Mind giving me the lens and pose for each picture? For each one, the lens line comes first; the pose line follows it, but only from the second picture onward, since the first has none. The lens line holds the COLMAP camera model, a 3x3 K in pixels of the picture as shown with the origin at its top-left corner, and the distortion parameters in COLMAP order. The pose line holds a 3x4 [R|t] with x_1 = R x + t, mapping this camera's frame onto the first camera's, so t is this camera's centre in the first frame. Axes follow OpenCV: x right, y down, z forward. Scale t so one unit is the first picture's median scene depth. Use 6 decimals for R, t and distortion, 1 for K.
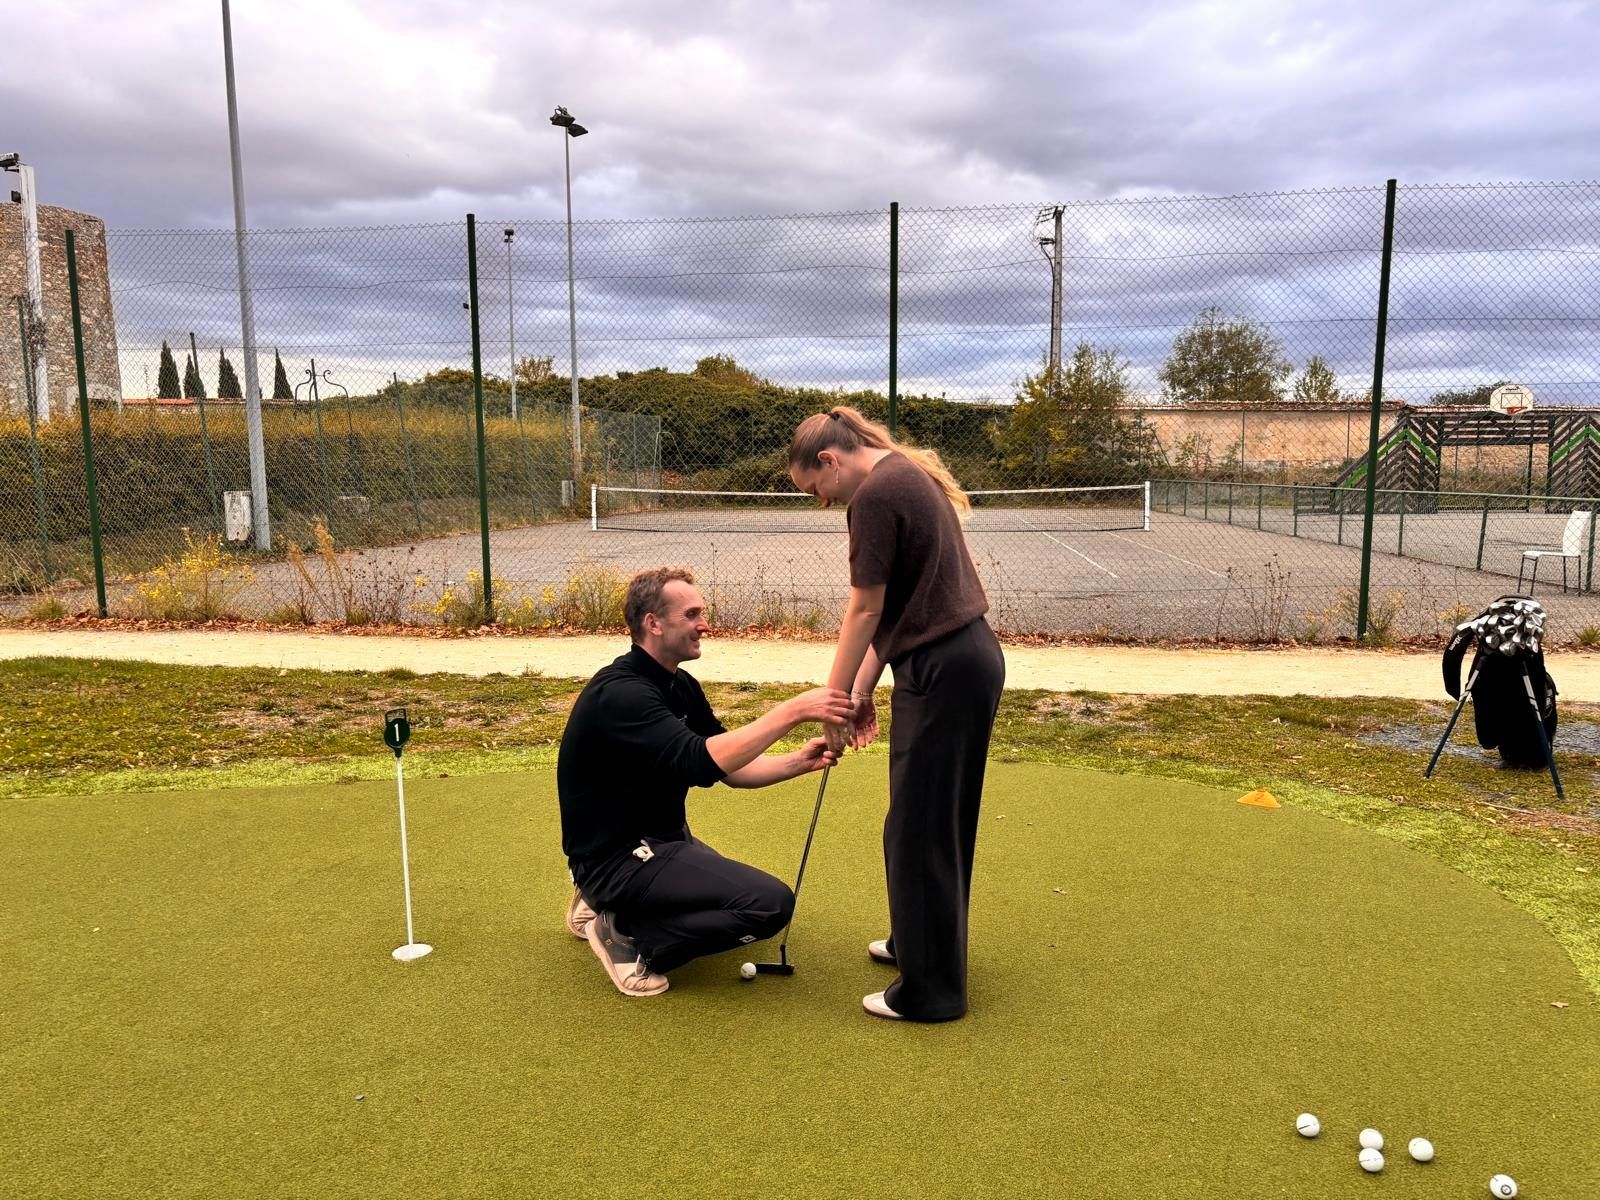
lens RADIAL K [[1292.2, 0, 822.6], [0, 1292.2, 599.8], [0, 0, 1]] dist [0.096159, -0.188076]
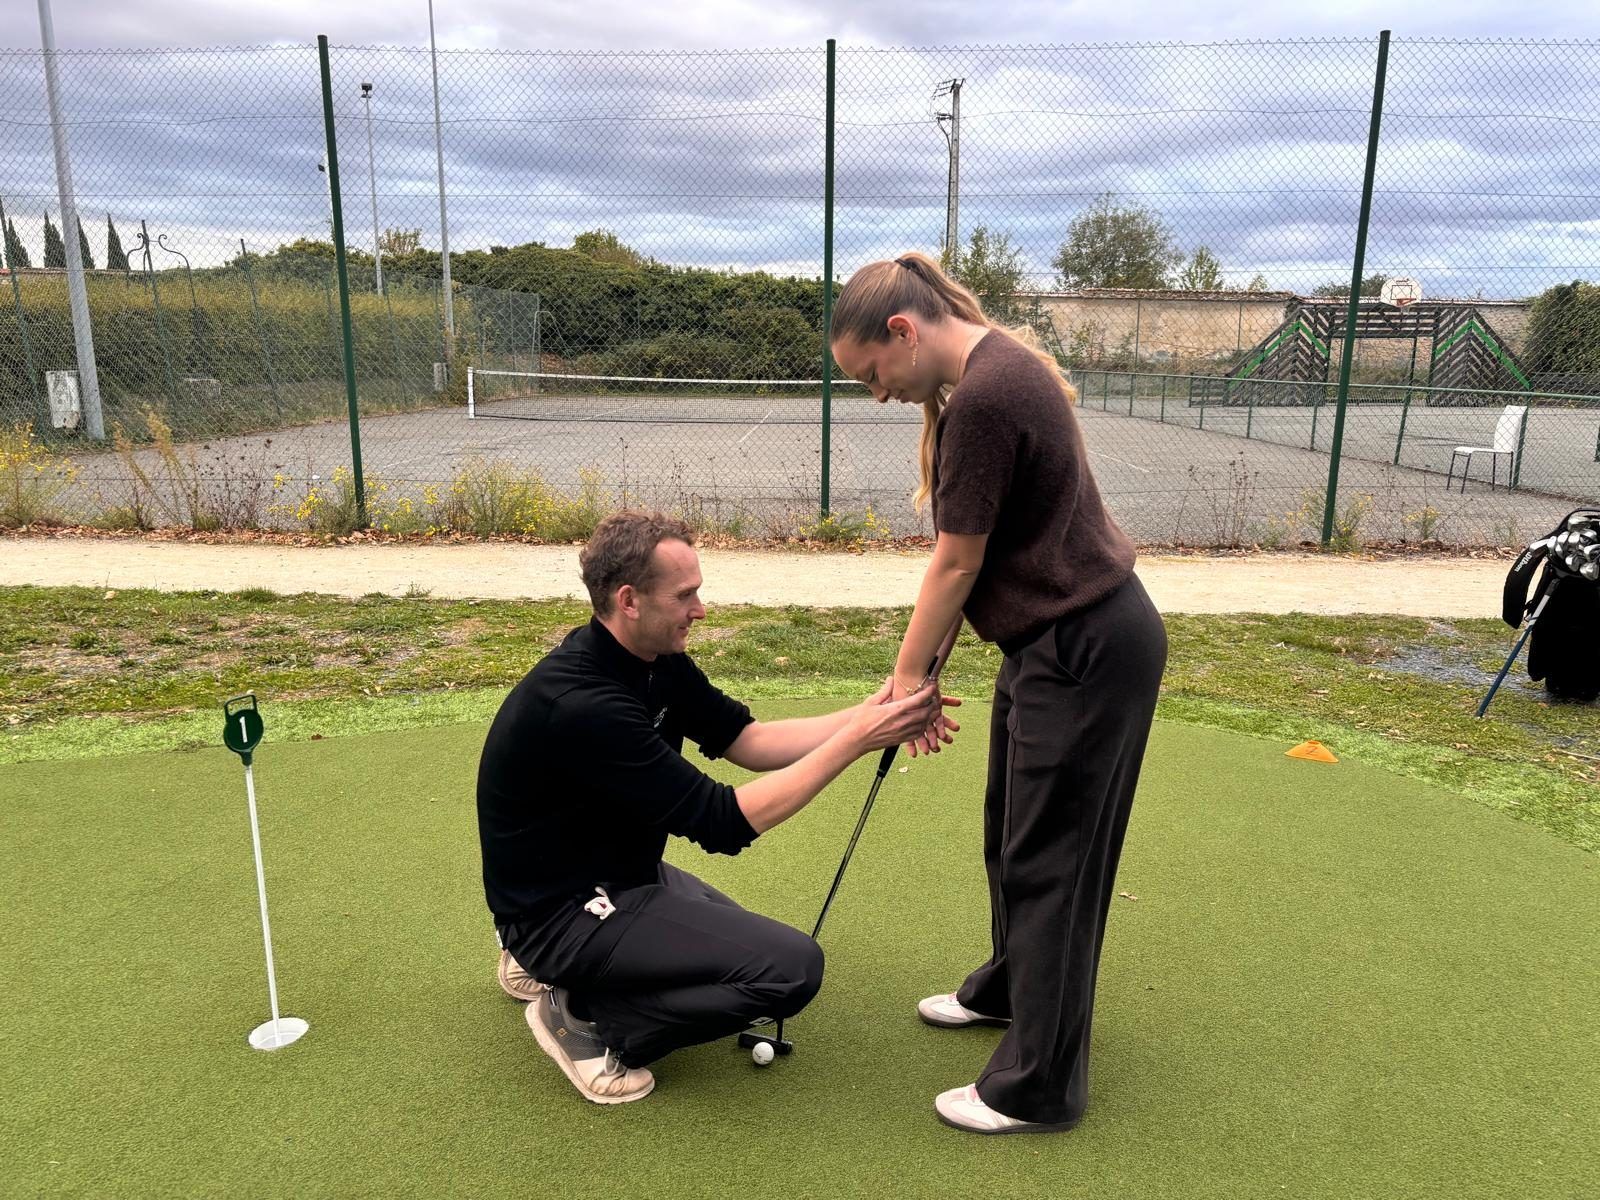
lens RADIAL K [[1209.3, 0, 800.0], [0, 1209.3, 600.0], [0, 0, 1]] dist [-0.005454, 0.064469]
pose [[0.995069, -0.009233, 0.098757, -0.044563], [-0.000514, 0.995165, 0.098217, -0.013845], [-0.099186, -0.097783, 0.990253, 0.159283]]
